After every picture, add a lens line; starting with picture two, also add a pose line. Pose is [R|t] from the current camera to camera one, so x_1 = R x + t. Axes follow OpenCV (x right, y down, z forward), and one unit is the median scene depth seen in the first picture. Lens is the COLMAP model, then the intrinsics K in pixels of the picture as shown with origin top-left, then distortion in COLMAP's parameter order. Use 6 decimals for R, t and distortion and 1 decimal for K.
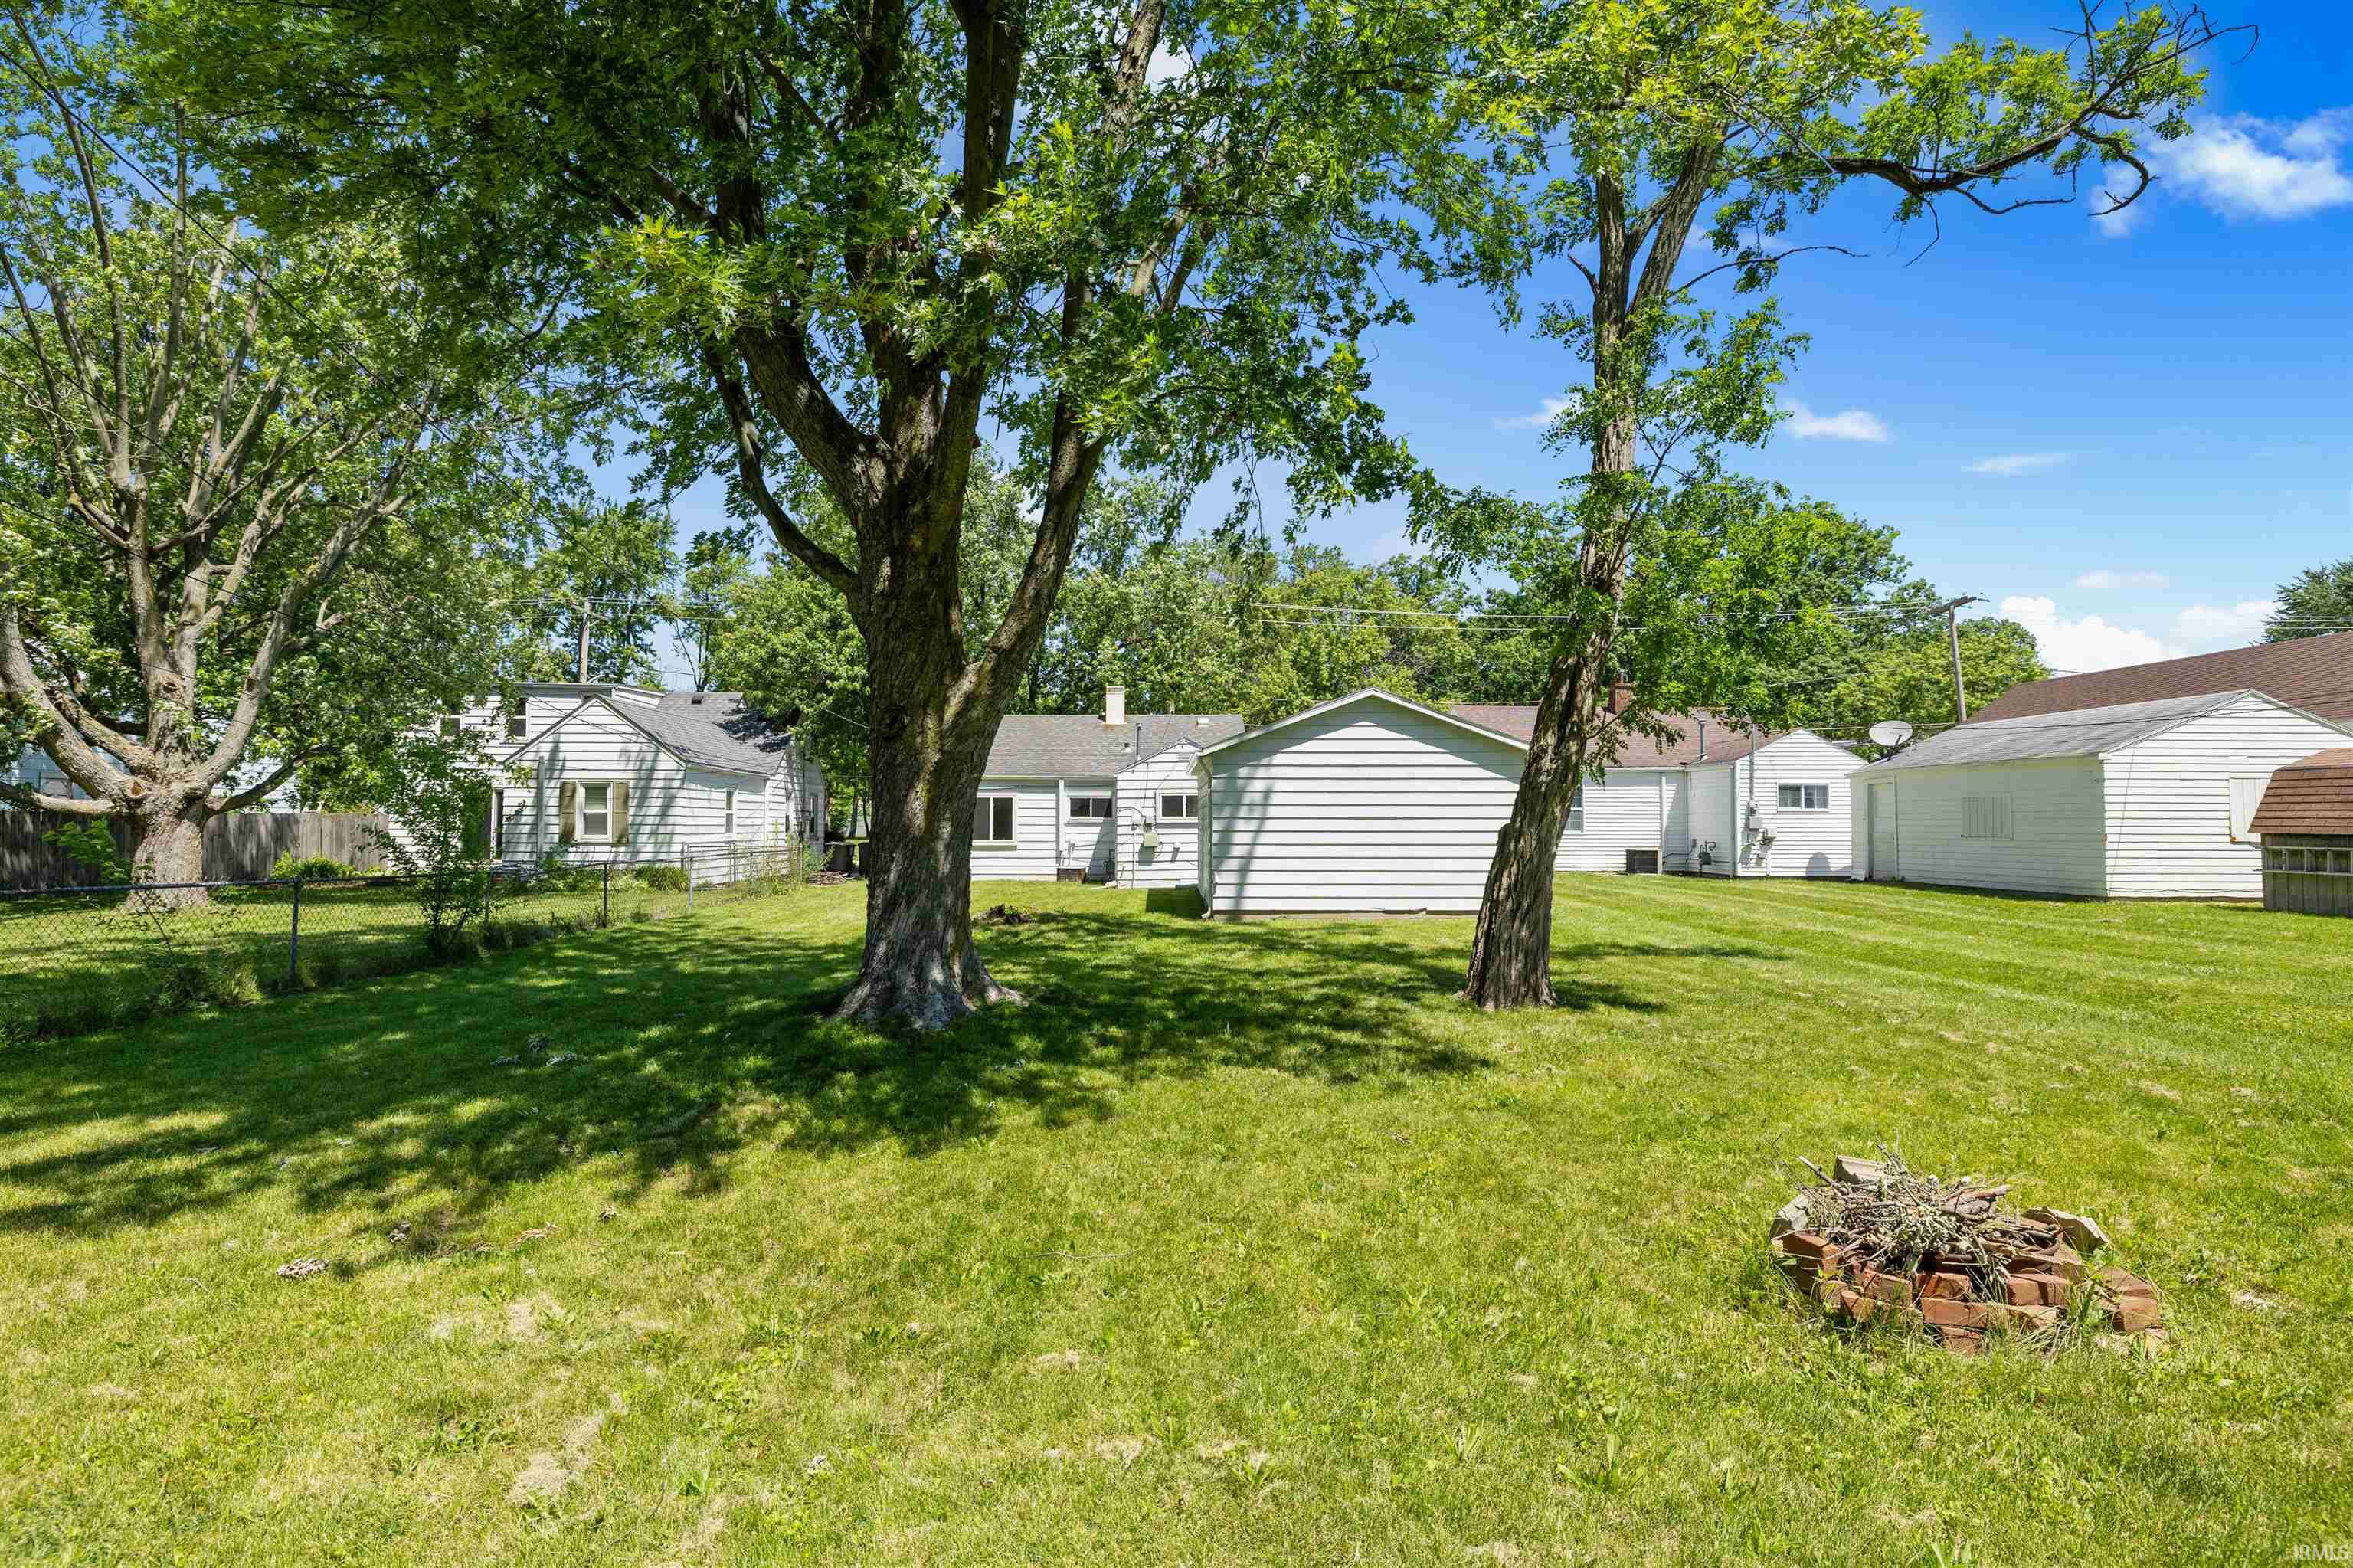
lens RADIAL K [[1166.4, 0, 1164.9], [0, 1166.4, 789.2], [0, 0, 1]] dist [-0.004522, -0.000330]
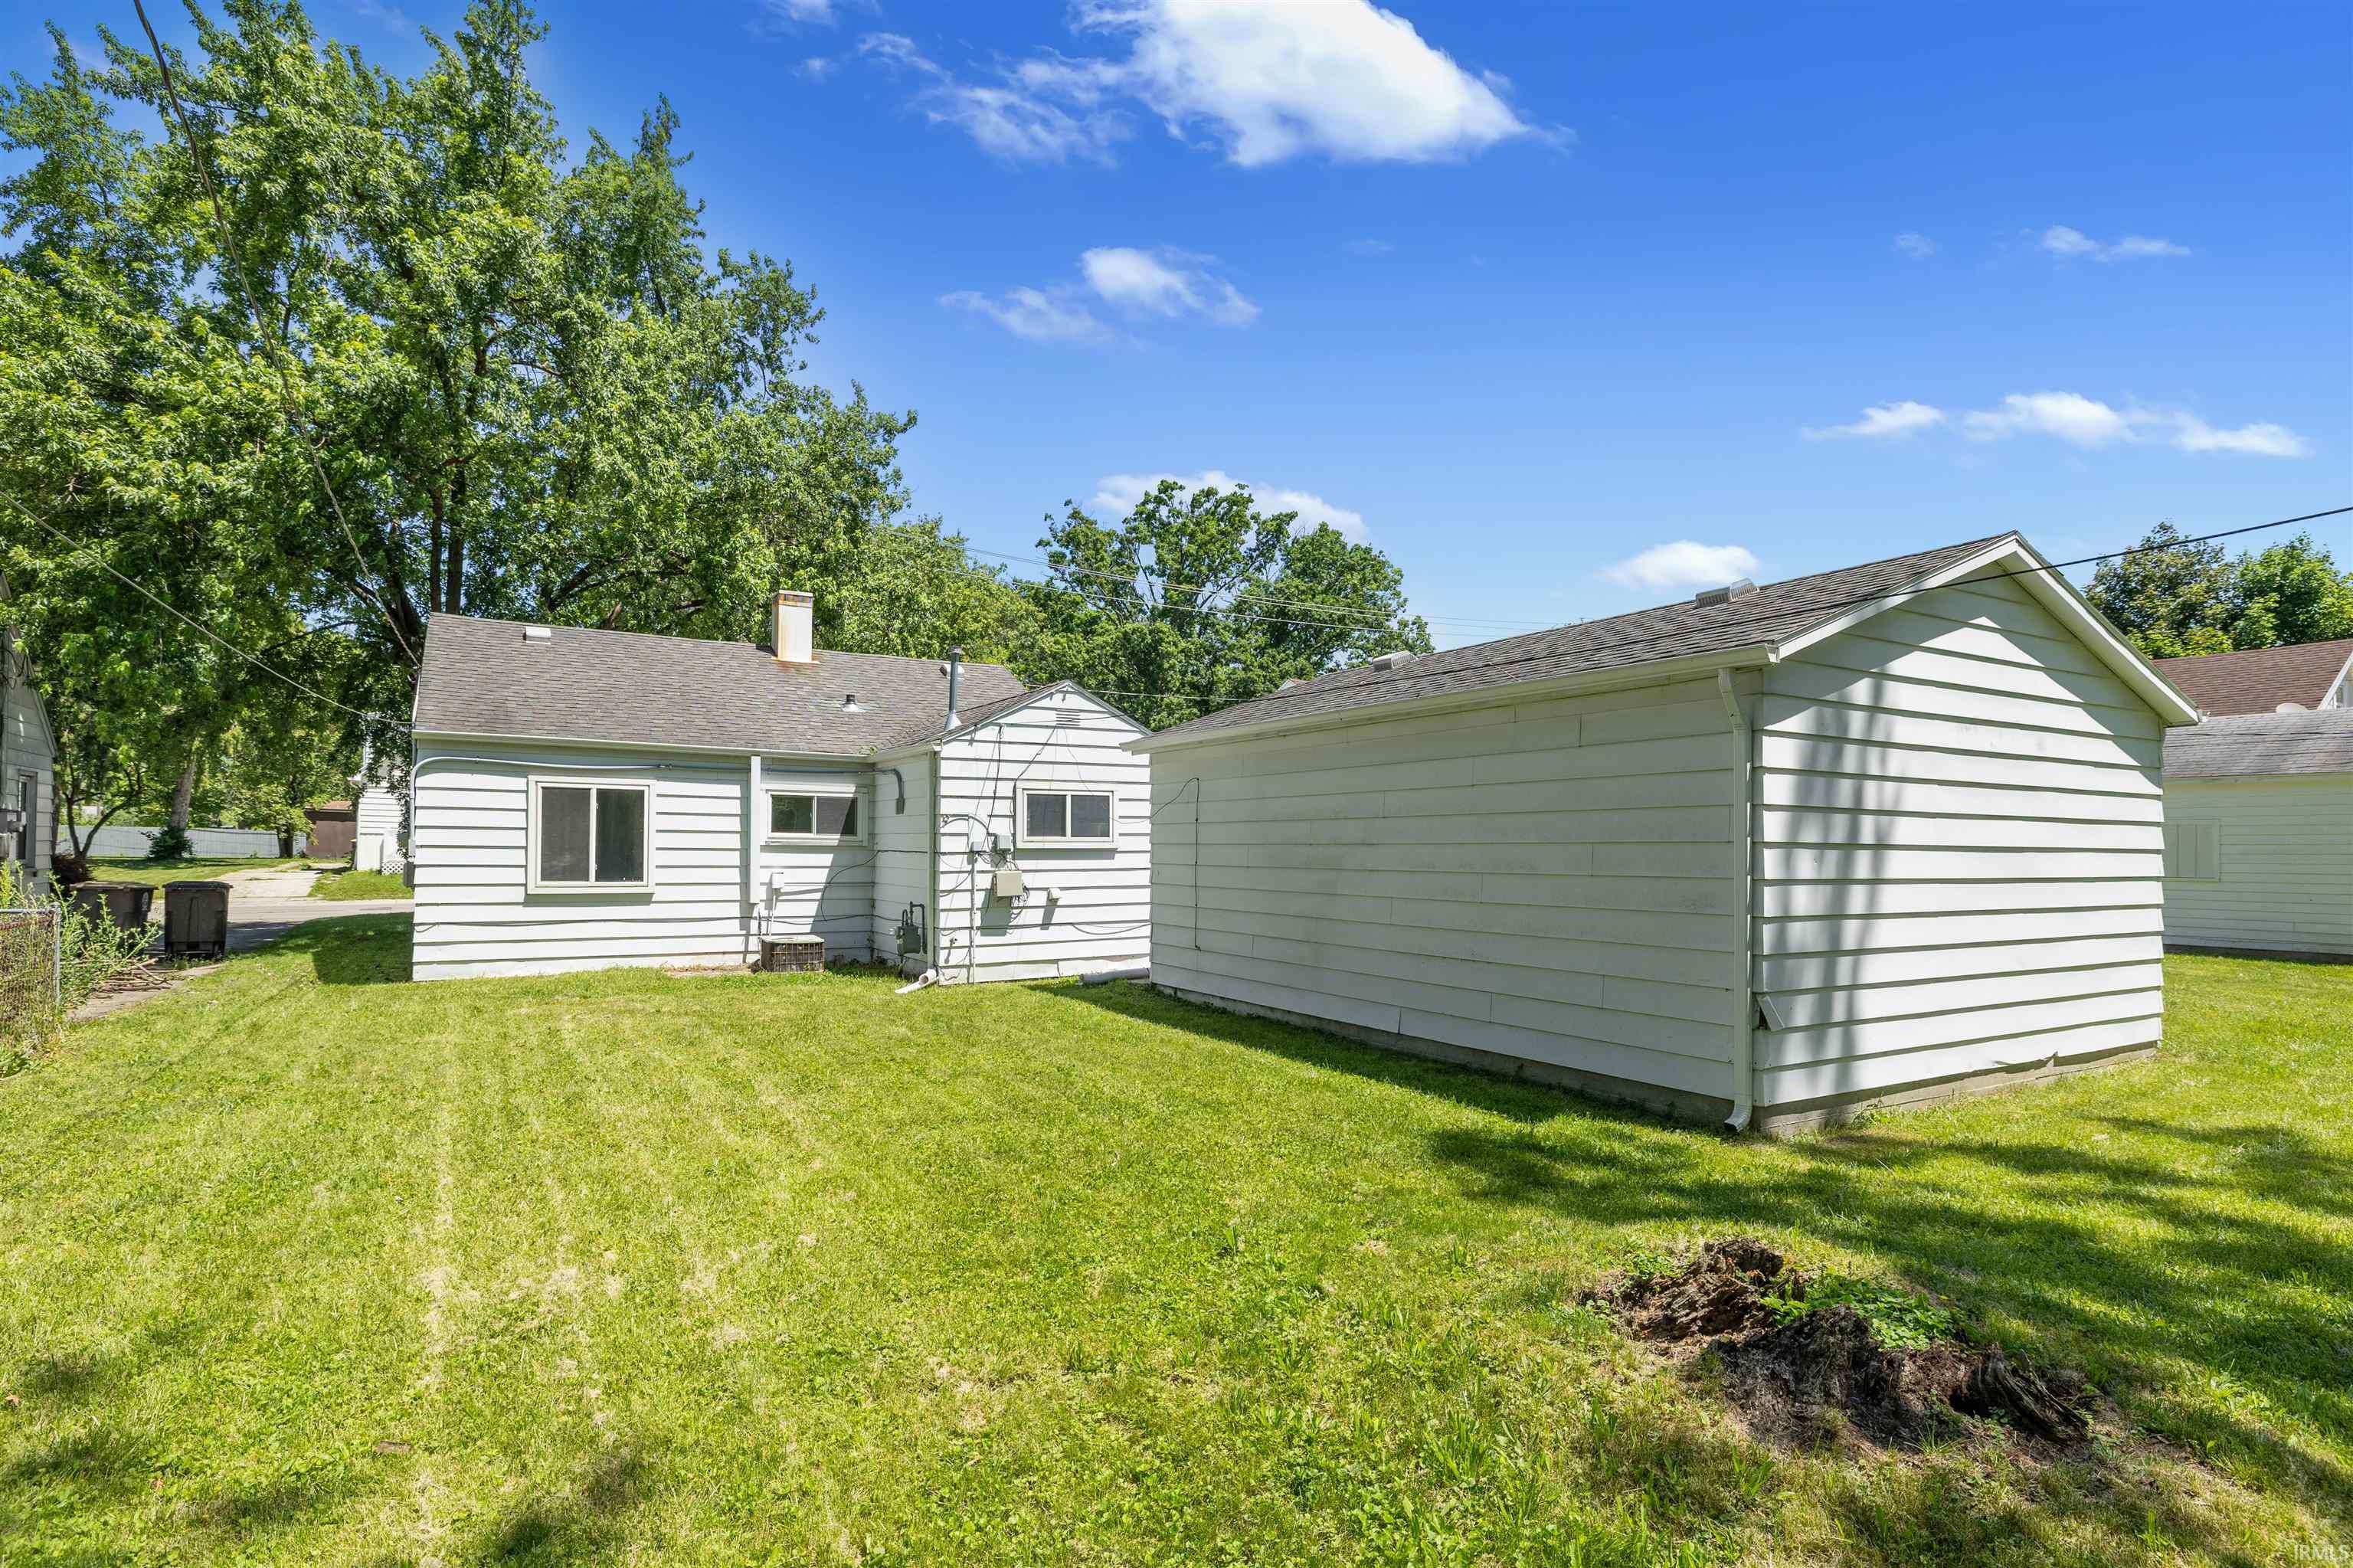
lens RADIAL K [[1166.4, 0, 1173.0], [0, 1166.4, 789.6], [0, 0, 1]] dist [-0.004522, -0.000330]
pose [[0.857980, 0.034301, 0.512537, -0.204387], [-0.025075, 0.999375, -0.024908, 0.014722], [-0.513071, 0.008519, 0.858304, 0.541708]]
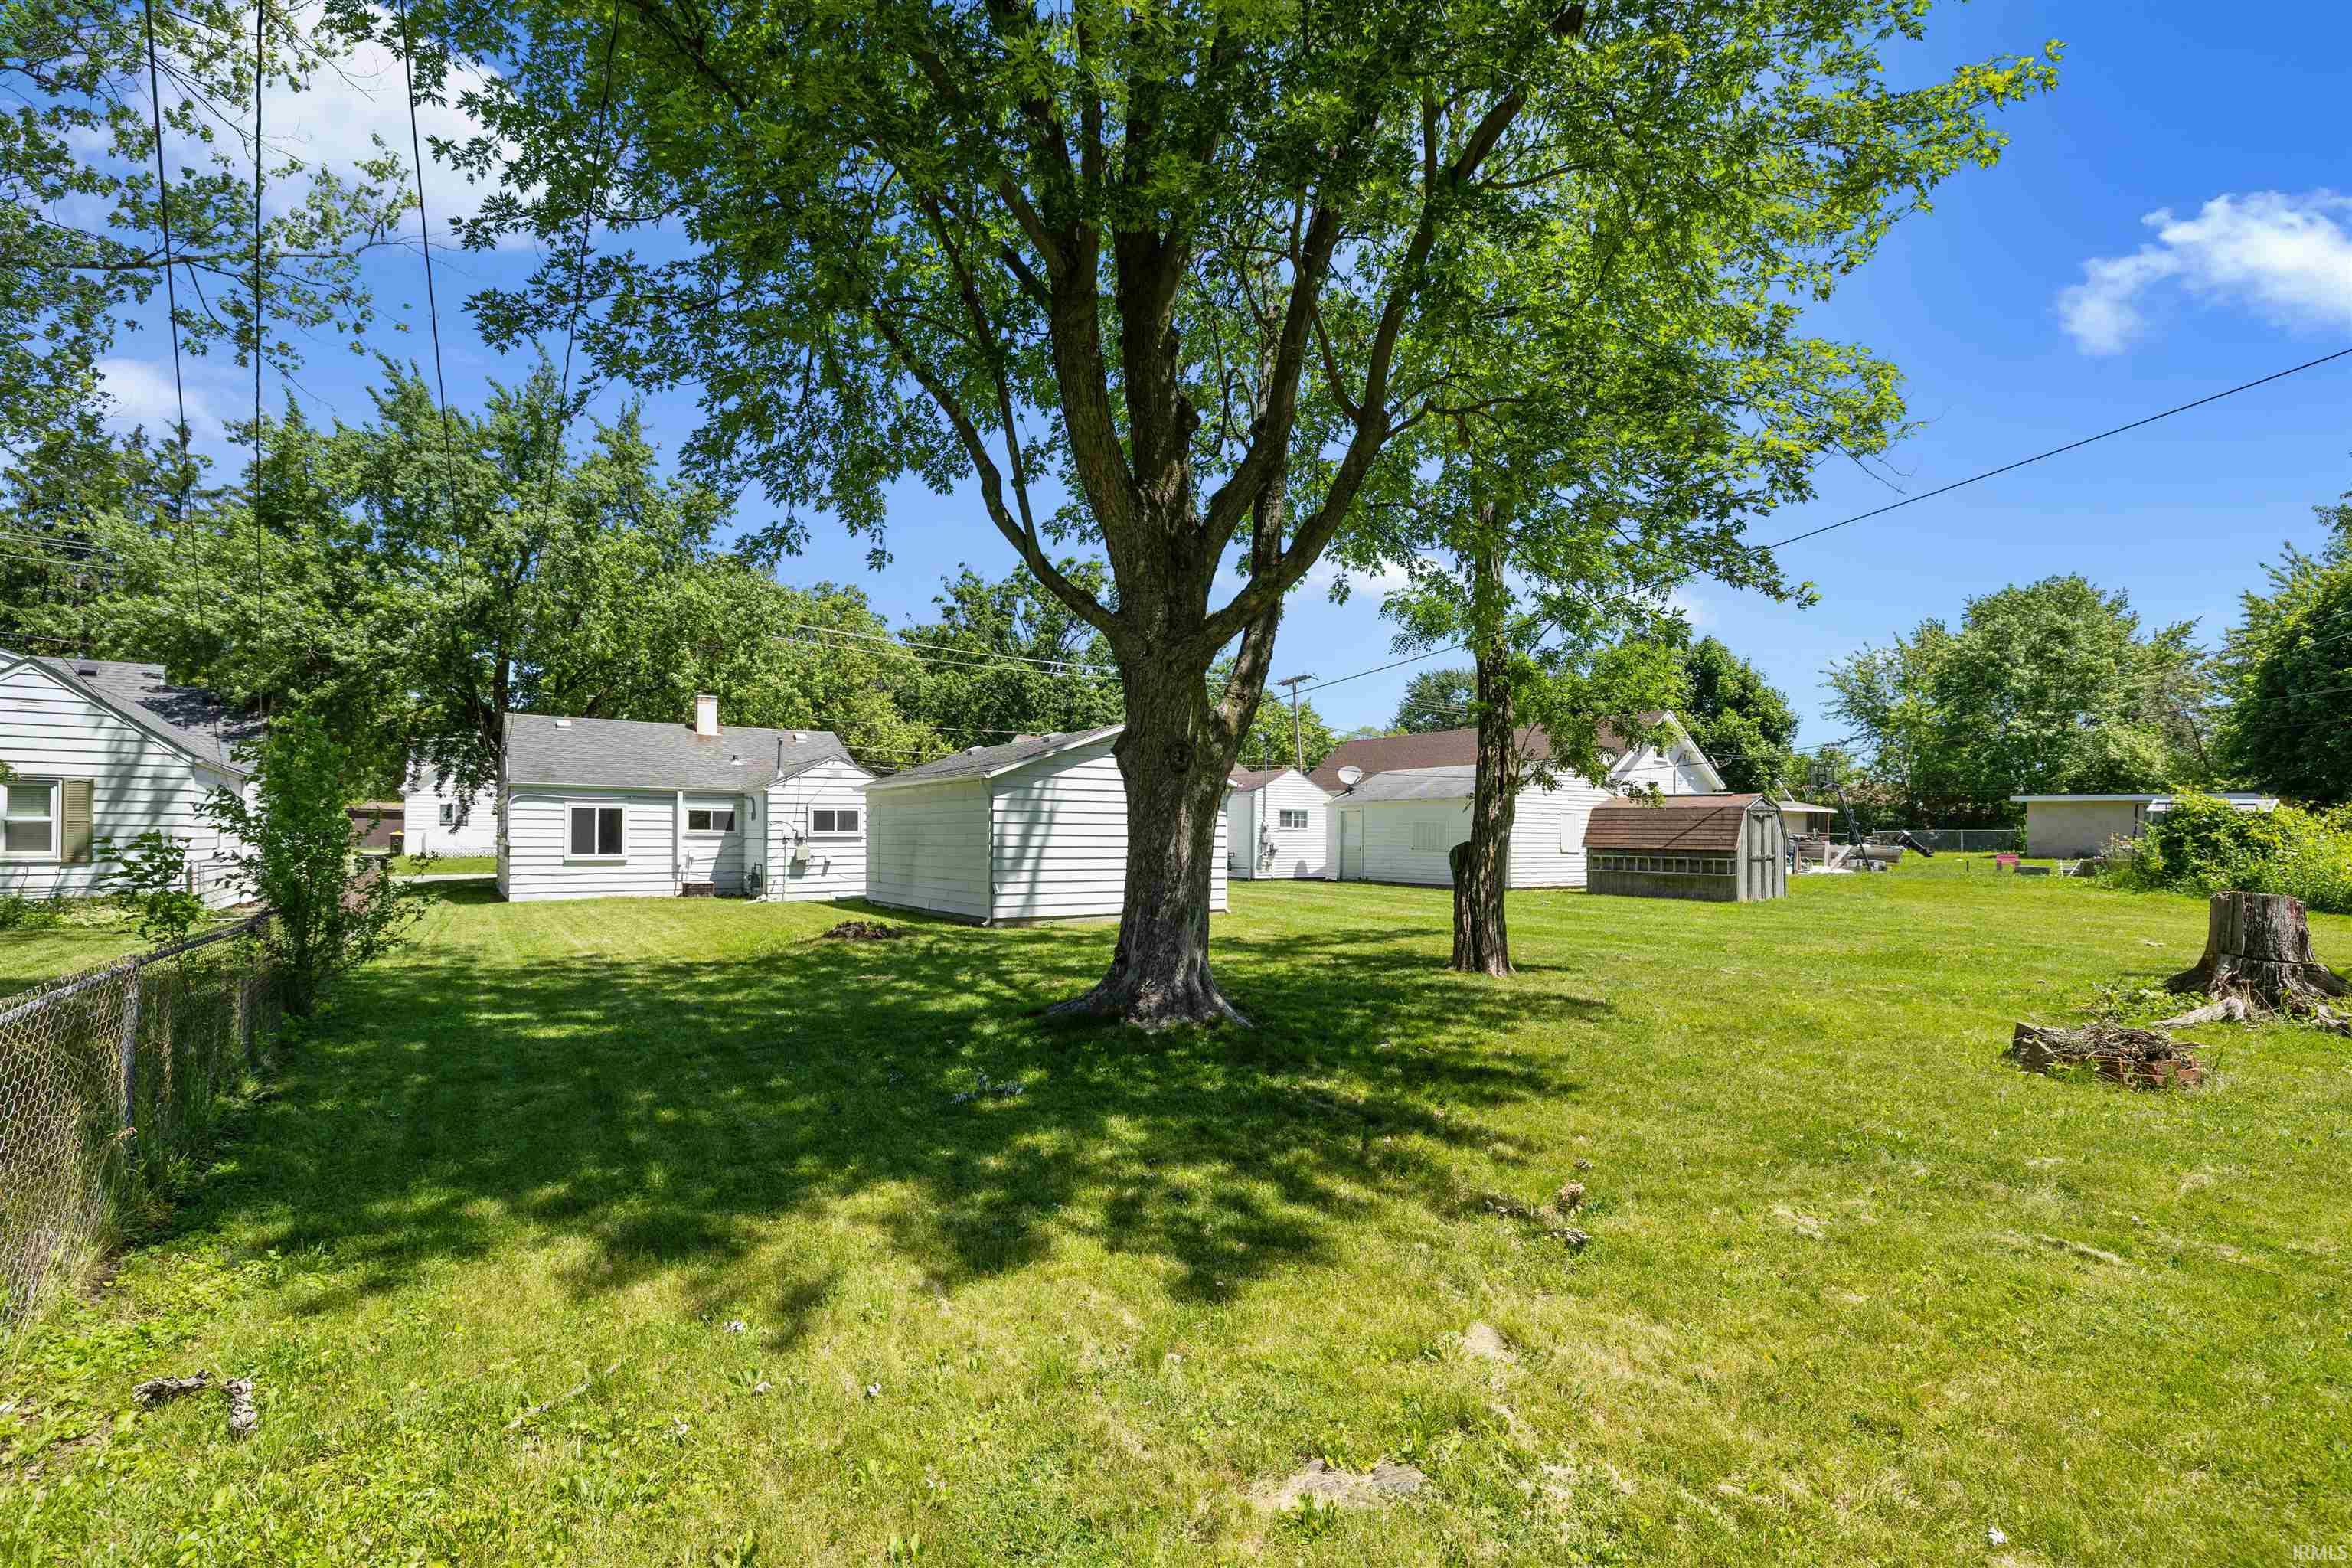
lens RADIAL K [[1062.3, 0, 1170.4], [0, 1062.3, 802.8], [0, 0, 1]] dist [0.010828, 0.000176]
pose [[0.831135, 0.021199, 0.555667, -0.262010], [-0.021531, 0.999751, -0.005935, -0.002197], [-0.555654, -0.007031, 0.831384, 0.048170]]
